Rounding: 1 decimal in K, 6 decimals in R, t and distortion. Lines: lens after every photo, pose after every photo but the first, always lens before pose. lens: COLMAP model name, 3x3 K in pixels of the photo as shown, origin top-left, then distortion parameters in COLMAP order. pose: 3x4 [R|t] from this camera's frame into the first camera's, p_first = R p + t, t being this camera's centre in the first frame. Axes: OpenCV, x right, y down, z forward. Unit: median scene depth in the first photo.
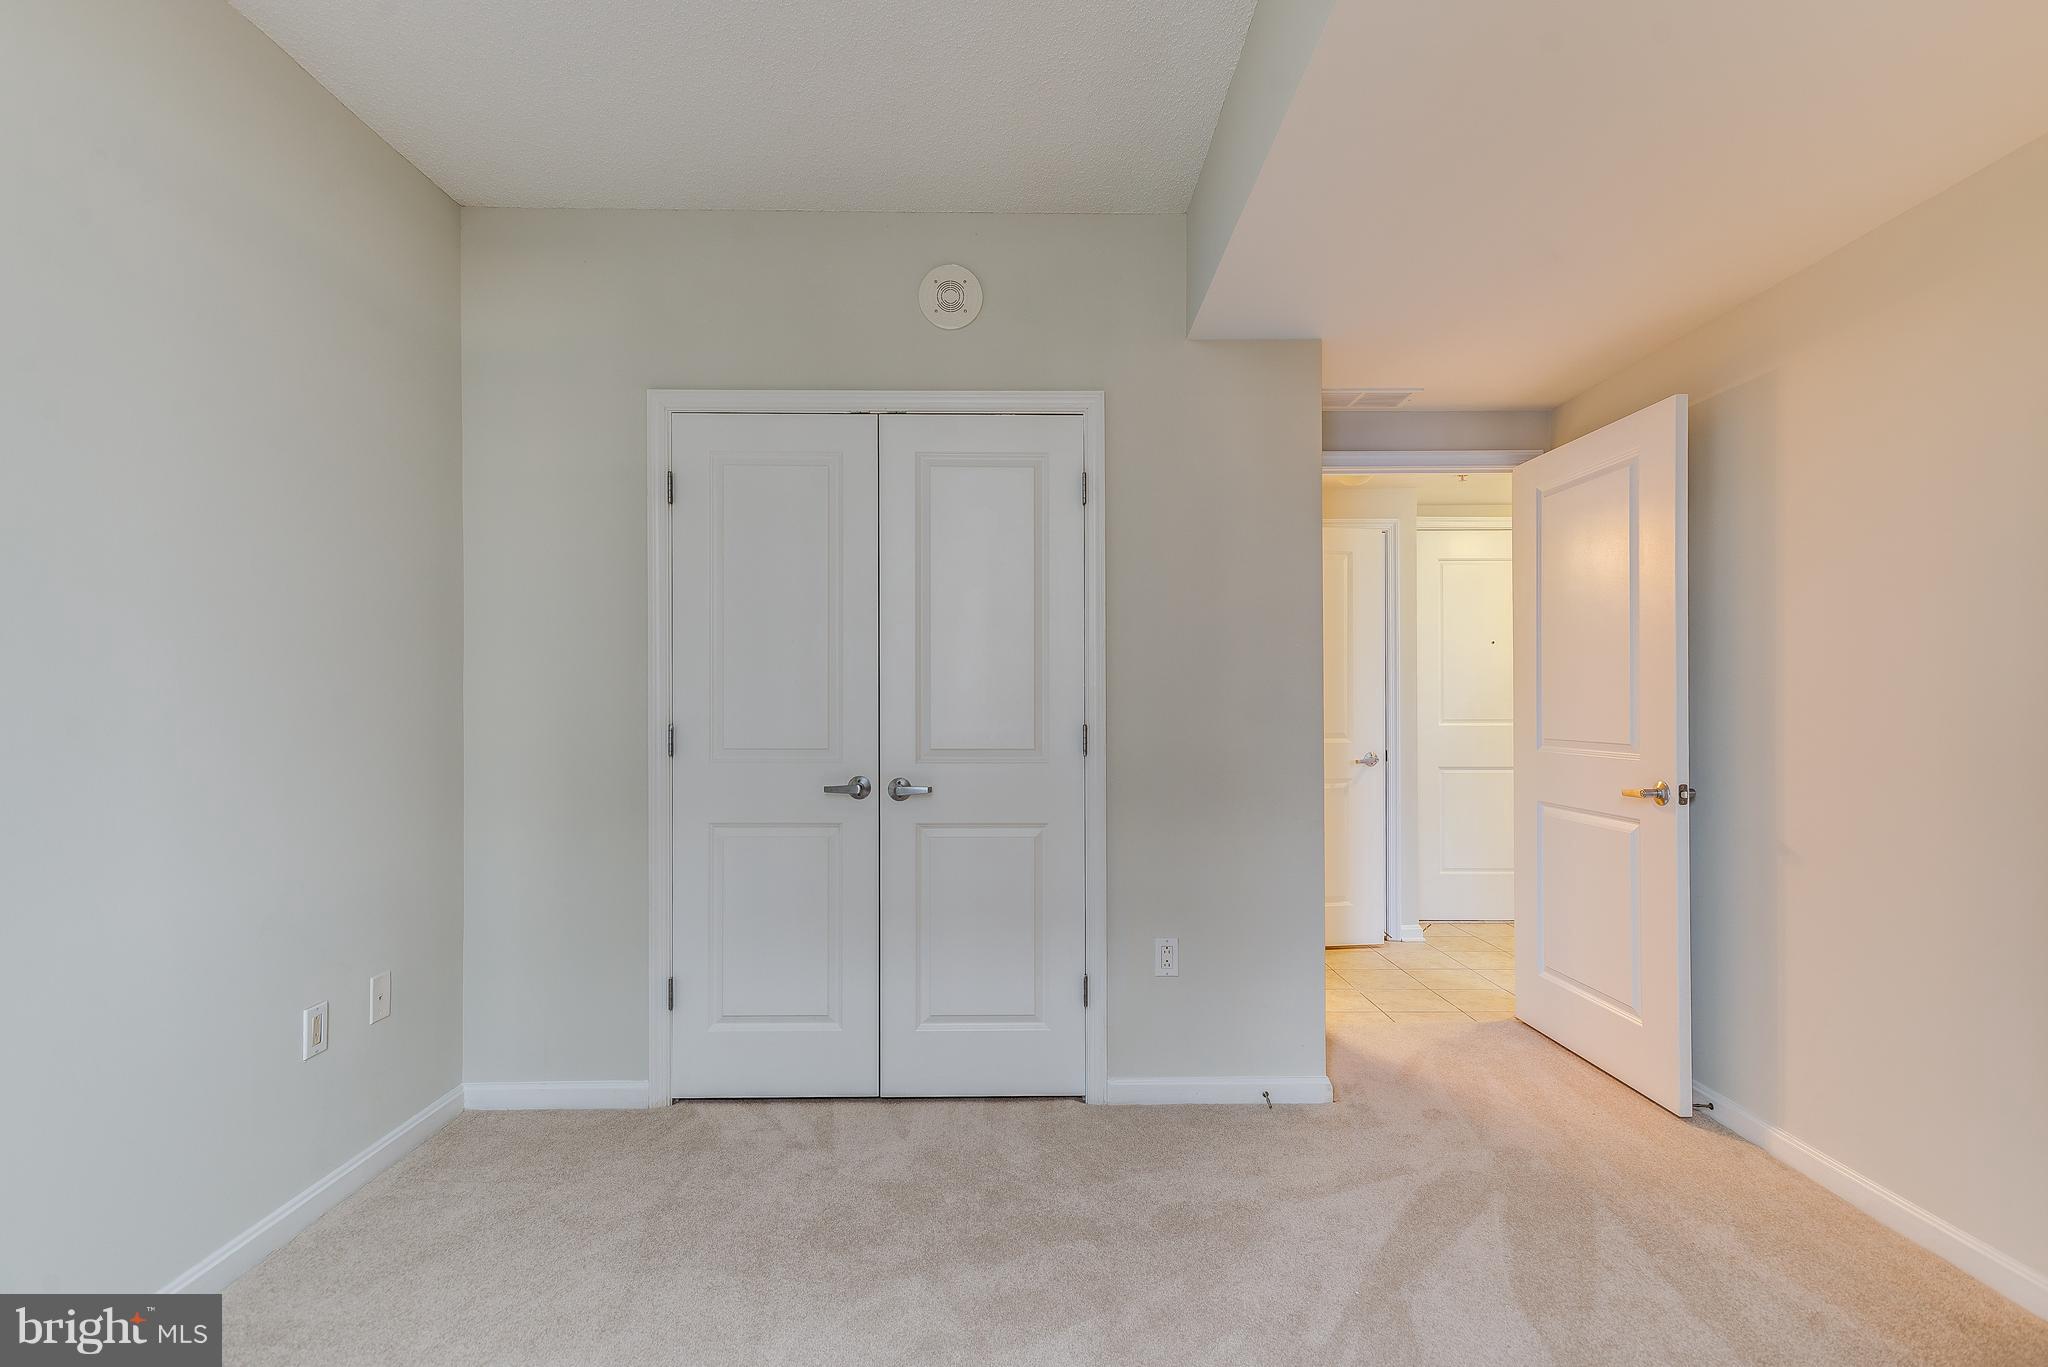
lens RADIAL K [[978.5, 0, 1023.8], [0, 978.5, 703.3], [0, 0, 1]] dist [0.002826, 0.000144]
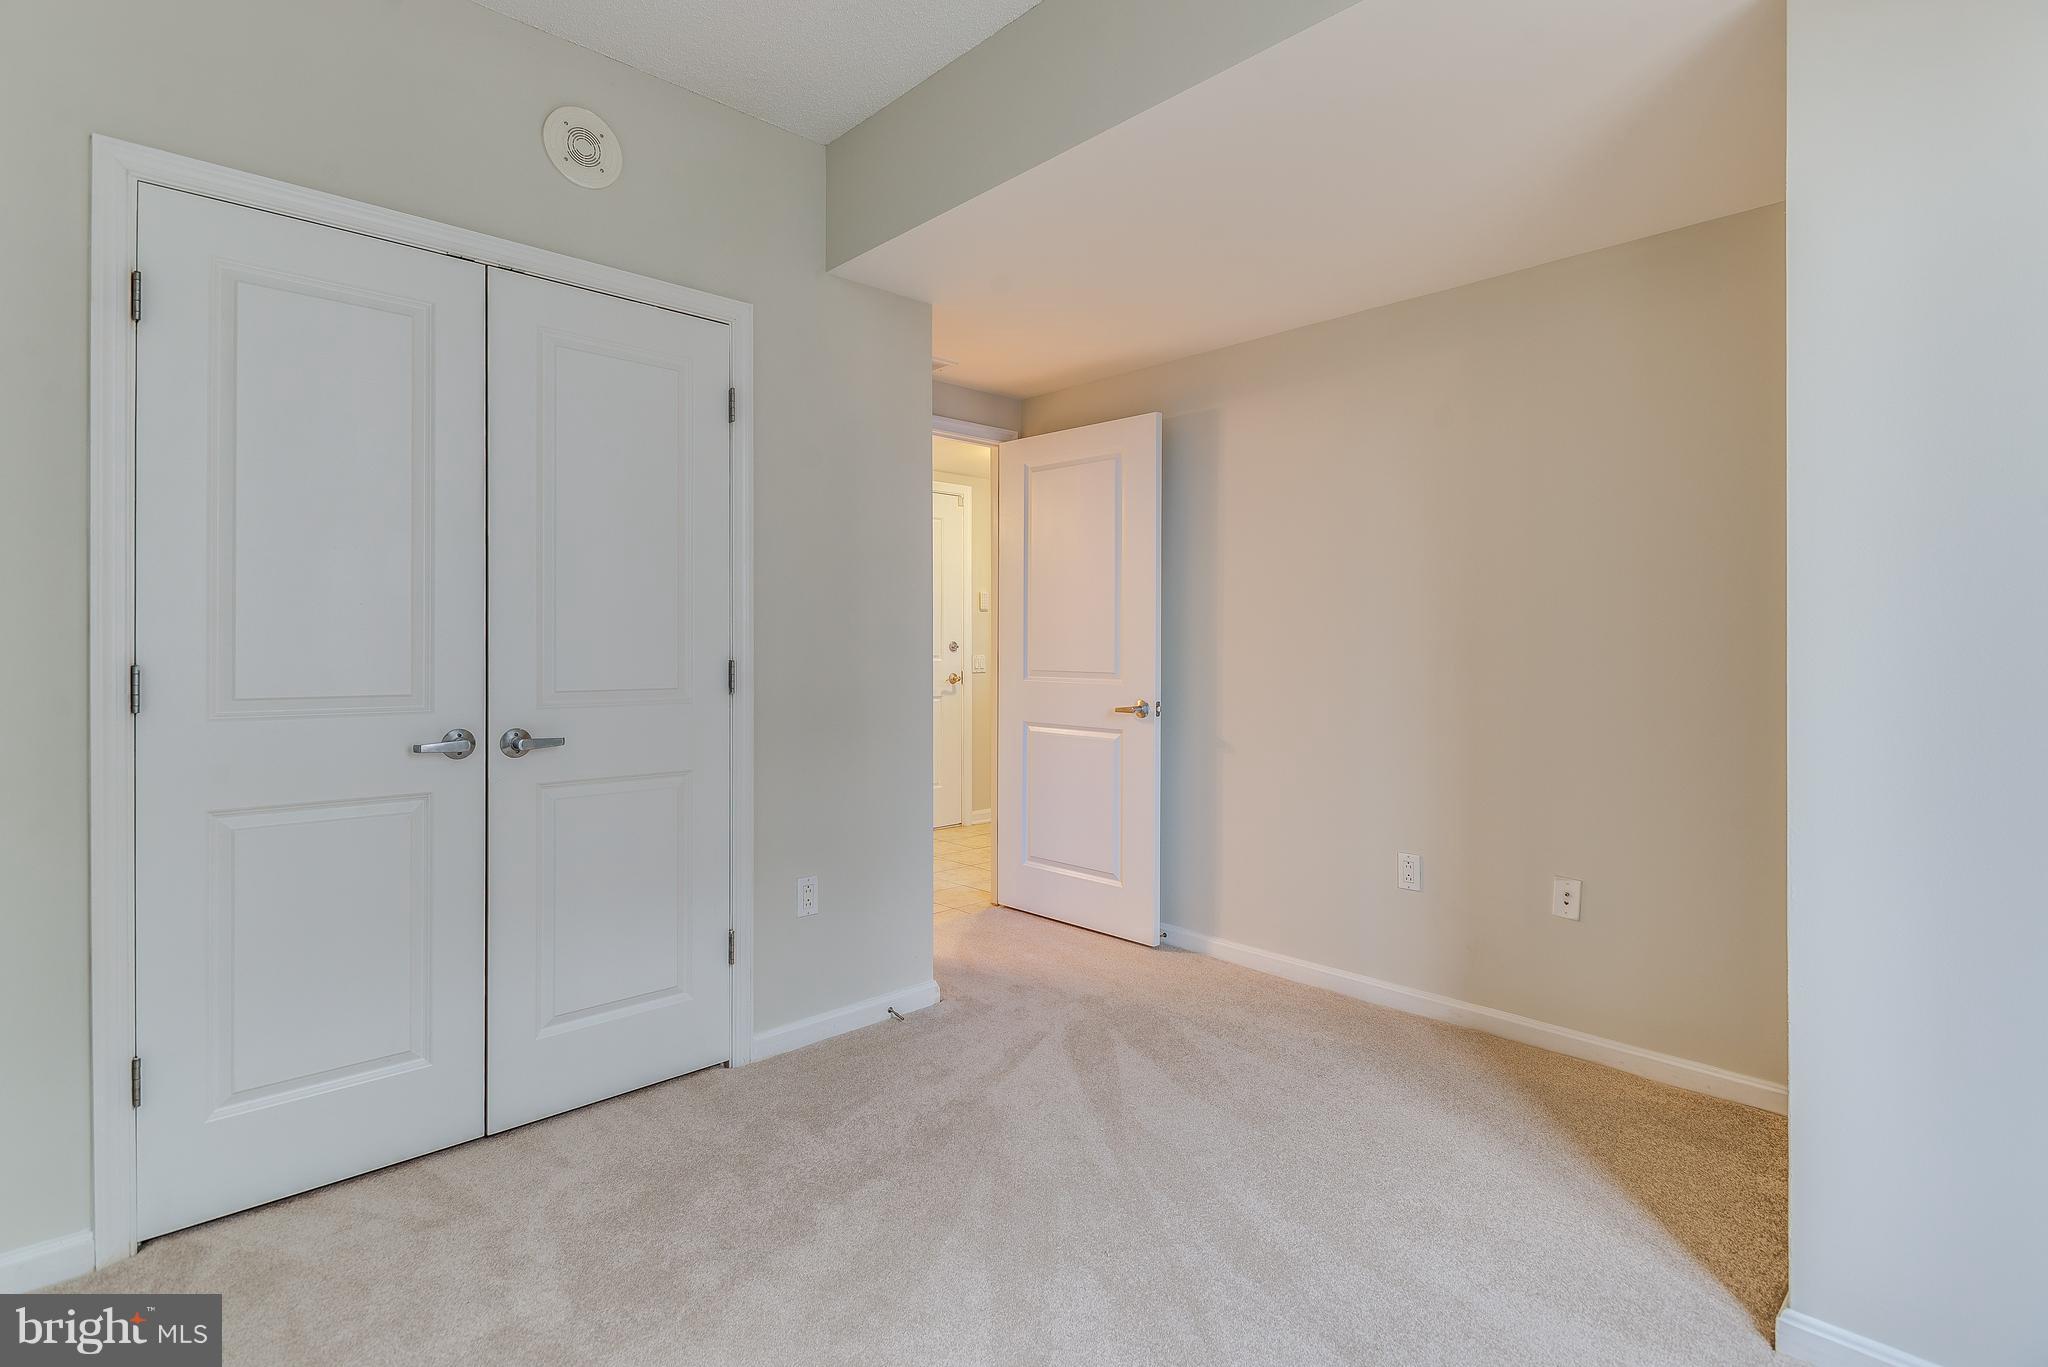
lens RADIAL K [[983.3, 0, 1032.2], [0, 983.3, 653.0], [0, 0, 1]] dist [-0.002248, -0.007055]
pose [[0.725657, -0.001872, 0.688054, -0.373429], [-0.002077, 0.999986, 0.004911, 0.009696], [-0.688053, -0.004993, 0.725643, 0.130312]]
